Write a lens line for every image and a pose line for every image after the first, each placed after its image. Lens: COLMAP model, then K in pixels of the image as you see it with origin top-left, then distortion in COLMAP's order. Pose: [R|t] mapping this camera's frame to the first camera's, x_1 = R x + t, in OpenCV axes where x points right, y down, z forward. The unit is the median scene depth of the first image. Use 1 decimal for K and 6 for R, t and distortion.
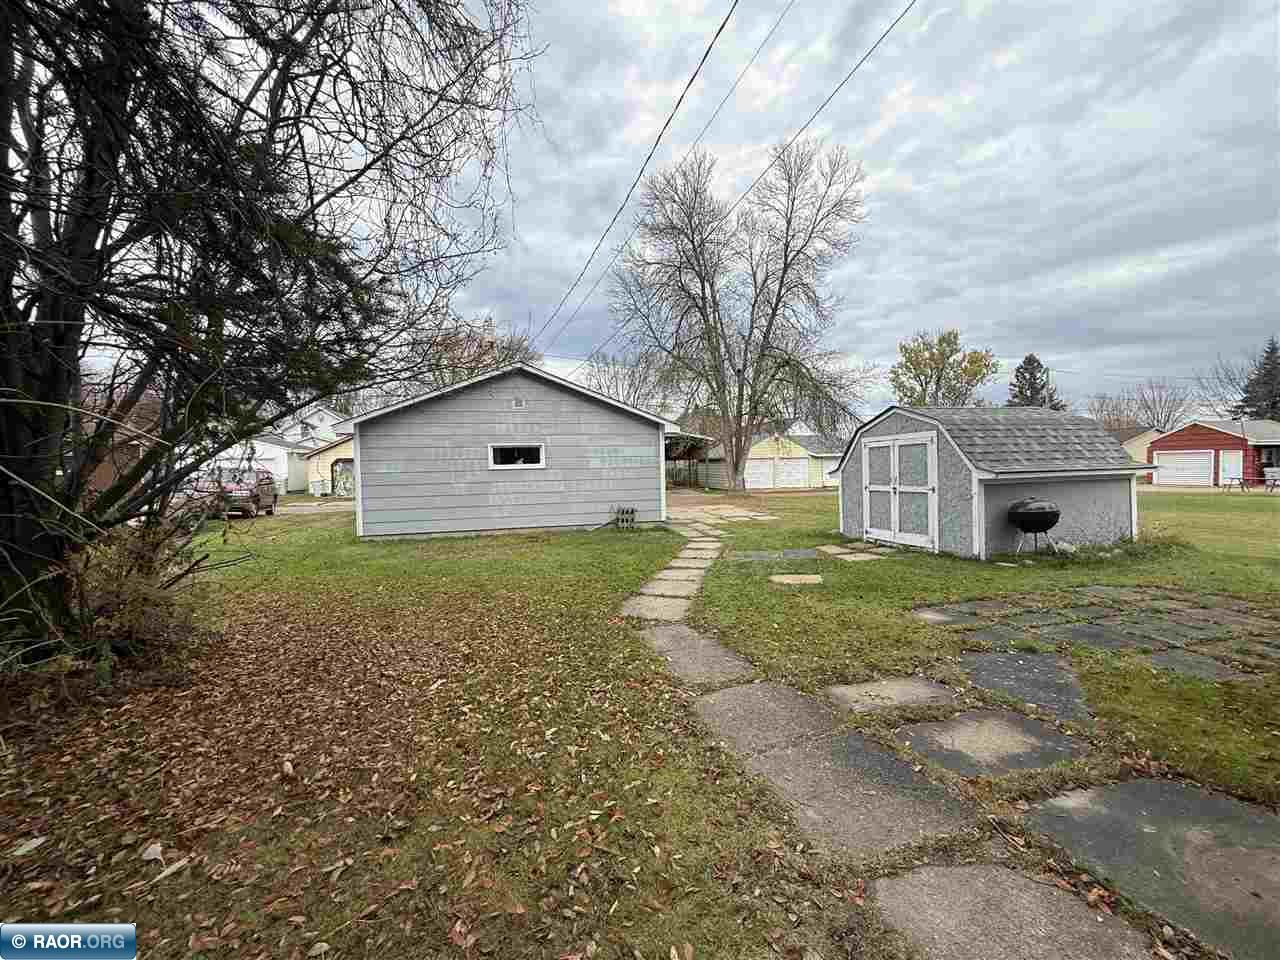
lens RADIAL K [[505.0, 0, 638.1], [0, 505.0, 480.2], [0, 0, 1]] dist [0.001554, 0.000192]
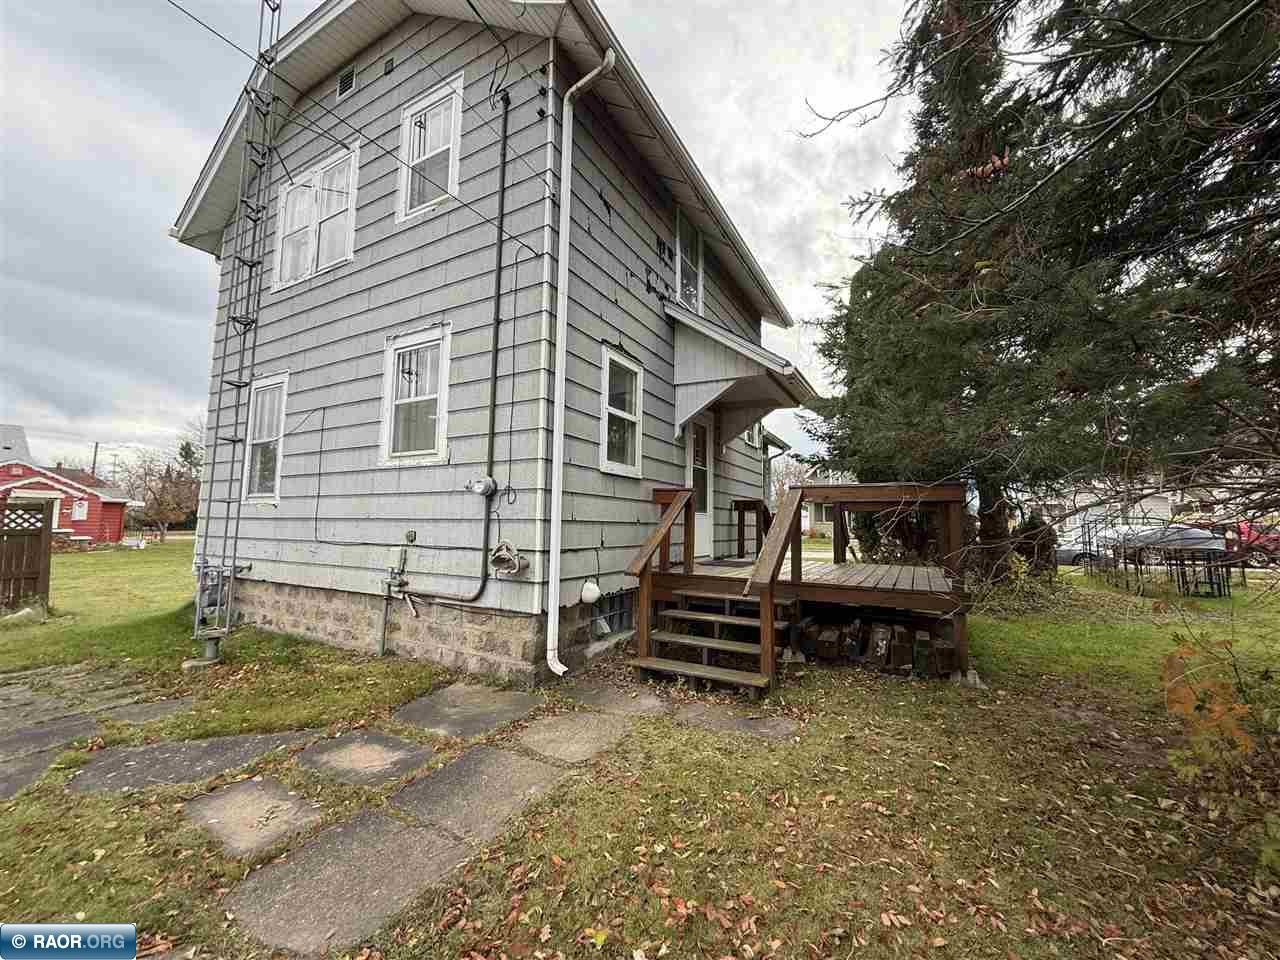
lens RADIAL K [[505.0, 0, 638.1], [0, 505.0, 480.2], [0, 0, 1]] dist [0.001554, 0.000192]
pose [[-0.736433, 0.081528, 0.671580, -0.573474], [0.028281, 0.995554, -0.089846, -0.016183], [-0.675919, -0.047173, -0.735465, 1.284026]]
